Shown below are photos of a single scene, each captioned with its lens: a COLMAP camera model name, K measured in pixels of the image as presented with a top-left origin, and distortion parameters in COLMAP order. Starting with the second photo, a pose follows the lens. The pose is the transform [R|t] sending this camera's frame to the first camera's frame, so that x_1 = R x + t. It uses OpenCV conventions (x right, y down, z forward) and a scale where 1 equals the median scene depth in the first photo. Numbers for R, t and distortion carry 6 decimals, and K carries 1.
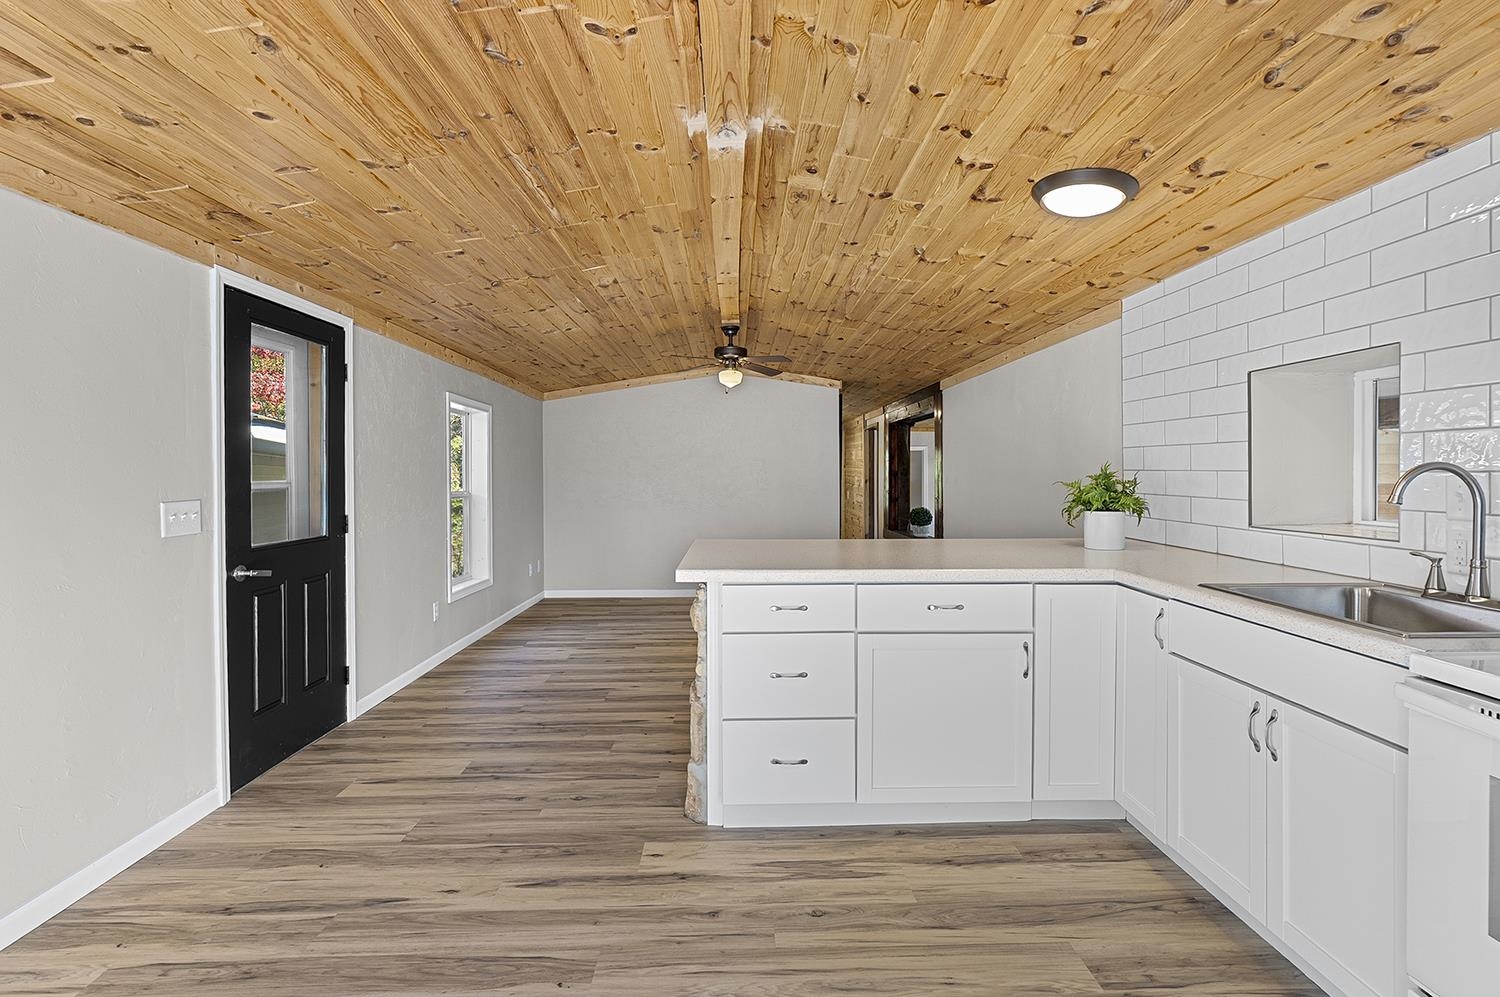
lens RADIAL K [[677.7, 0, 757.1], [0, 677.7, 472.5], [0, 0, 1]] dist [0.000277, 0.000360]
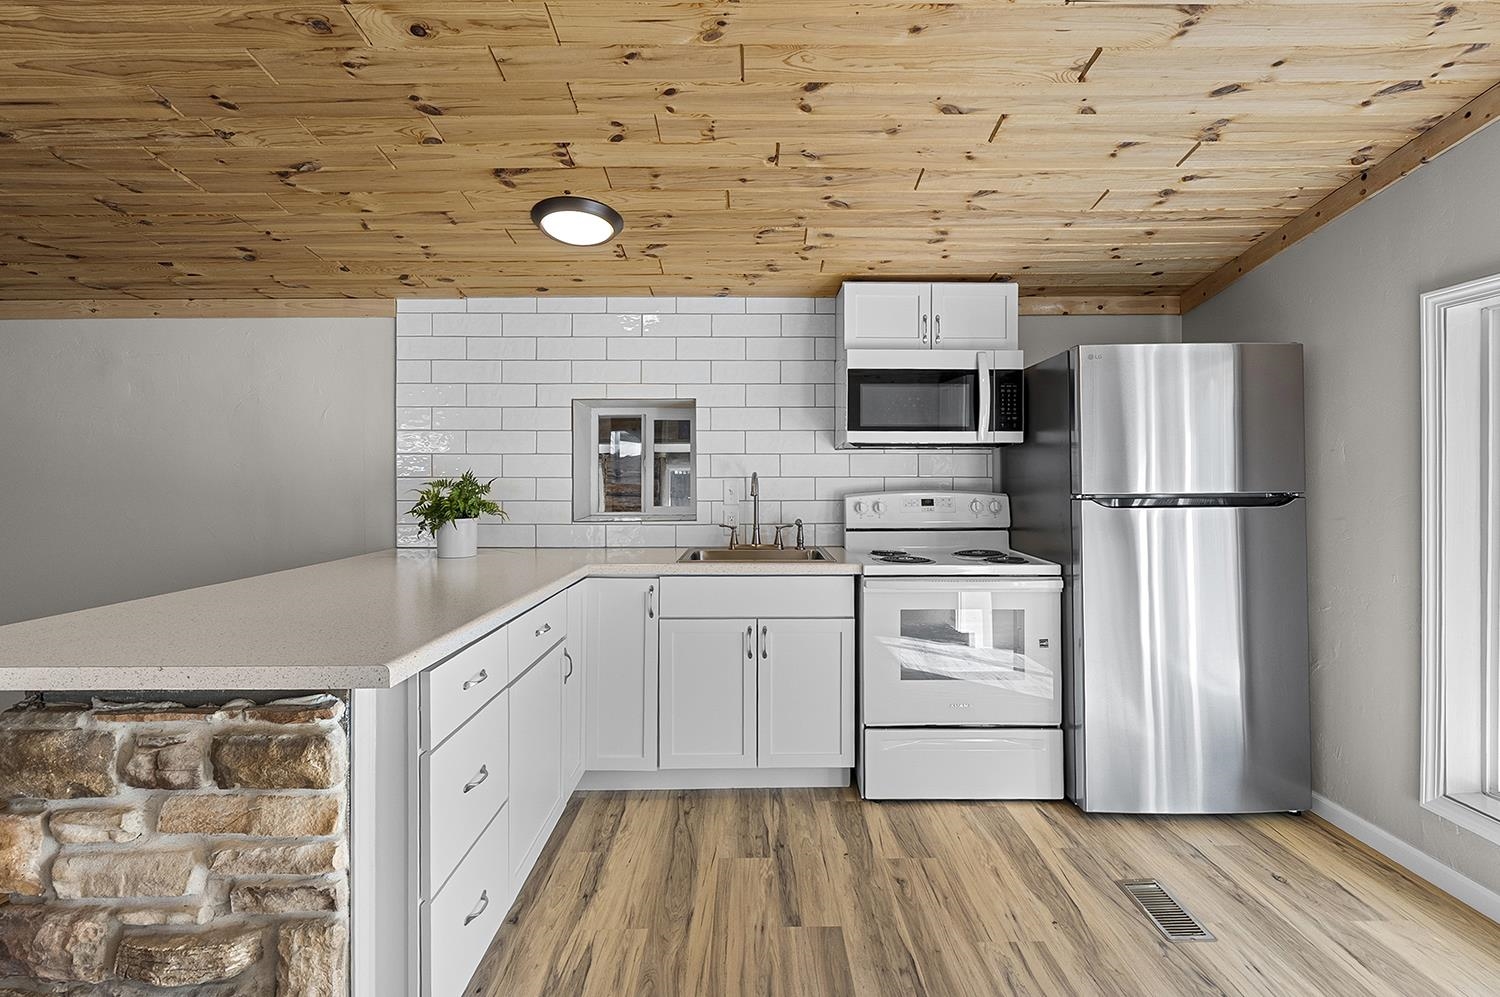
lens RADIAL K [[704.5, 0, 750.2], [0, 704.5, 467.3], [0, 0, 1]] dist [-0.001155, -0.000298]
pose [[0.034123, 0.017116, 0.999271, -0.672736], [0.005606, 0.999834, -0.017317, 0.003790], [-0.999402, 0.006193, 0.034021, 0.726792]]
